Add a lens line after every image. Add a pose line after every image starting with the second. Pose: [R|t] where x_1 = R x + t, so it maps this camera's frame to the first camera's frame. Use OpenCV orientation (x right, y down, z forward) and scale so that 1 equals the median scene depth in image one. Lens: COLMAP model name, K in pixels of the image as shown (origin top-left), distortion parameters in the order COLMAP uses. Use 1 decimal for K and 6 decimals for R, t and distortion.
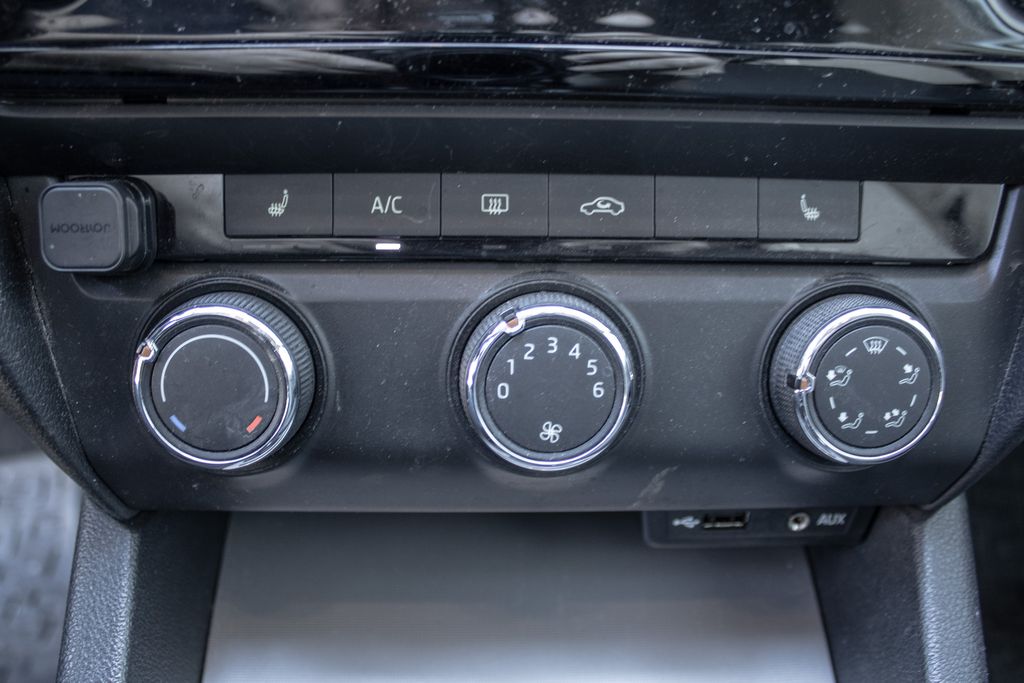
lens RADIAL K [[888.4, 0, 512.0], [0, 888.4, 341.5], [0, 0, 1]] dist [-0.175341, 0.178264]
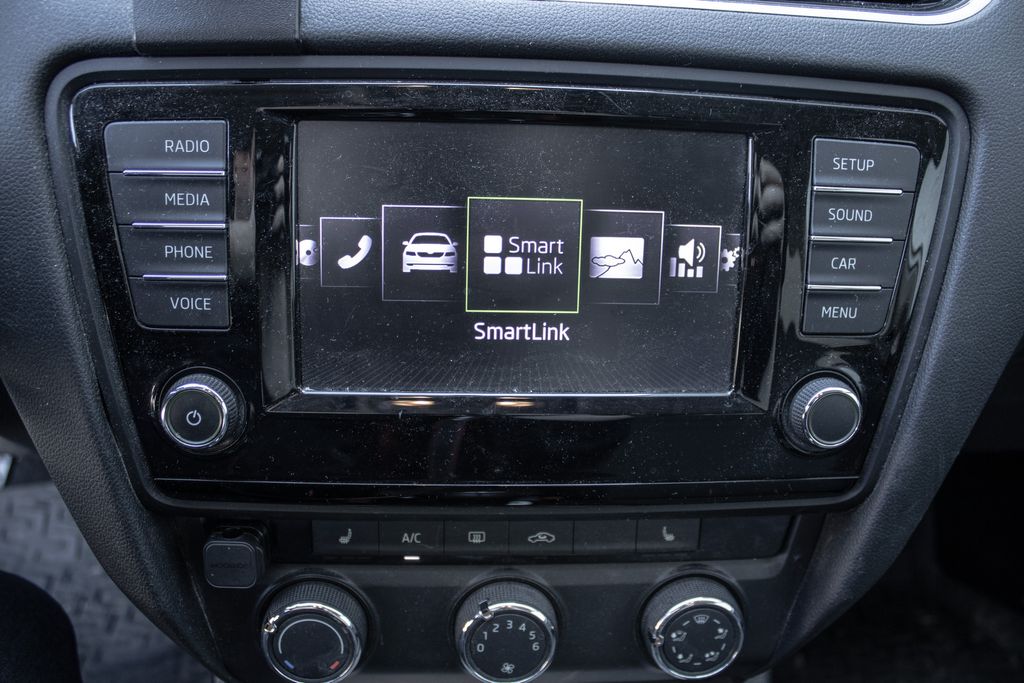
lens RADIAL K [[888.4, 0, 512.0], [0, 888.4, 341.5], [0, 0, 1]] dist [-0.175341, 0.178264]
pose [[0.999229, 0.013992, 0.036690, -0.018982], [-0.017751, 0.994398, 0.104195, -0.697653], [-0.035026, -0.104766, 0.993880, -0.610017]]
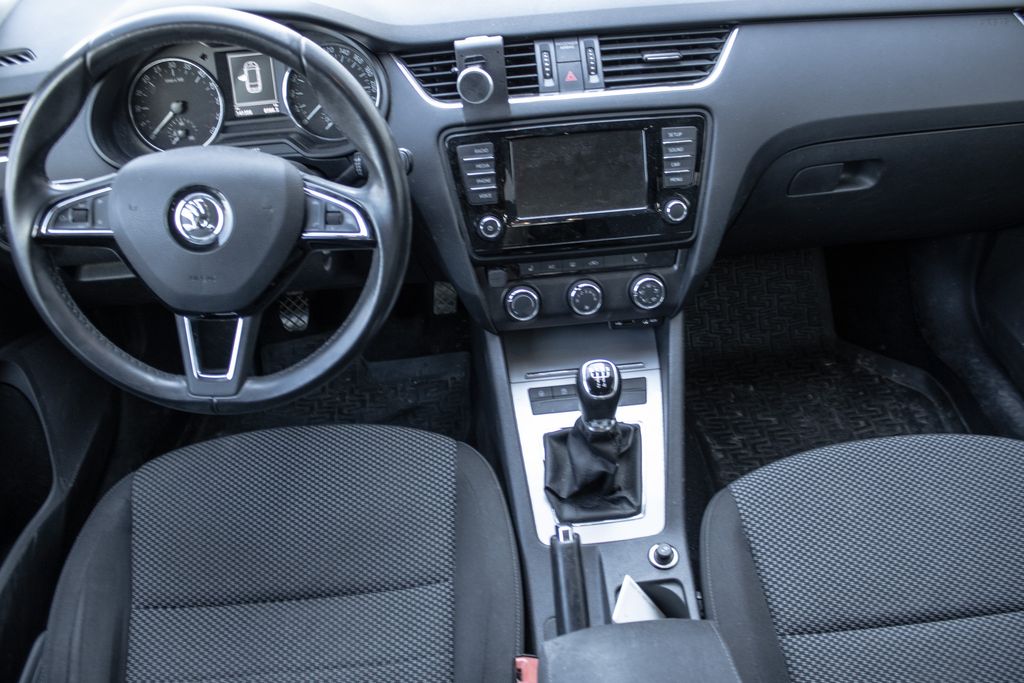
lens RADIAL K [[888.4, 0, 512.0], [0, 888.4, 341.5], [0, 0, 1]] dist [-0.175341, 0.178264]
pose [[0.995952, -0.085247, -0.028492, -0.263696], [0.088995, 0.979708, 0.179591, -0.679196], [0.012604, -0.181400, 0.983329, -4.182905]]
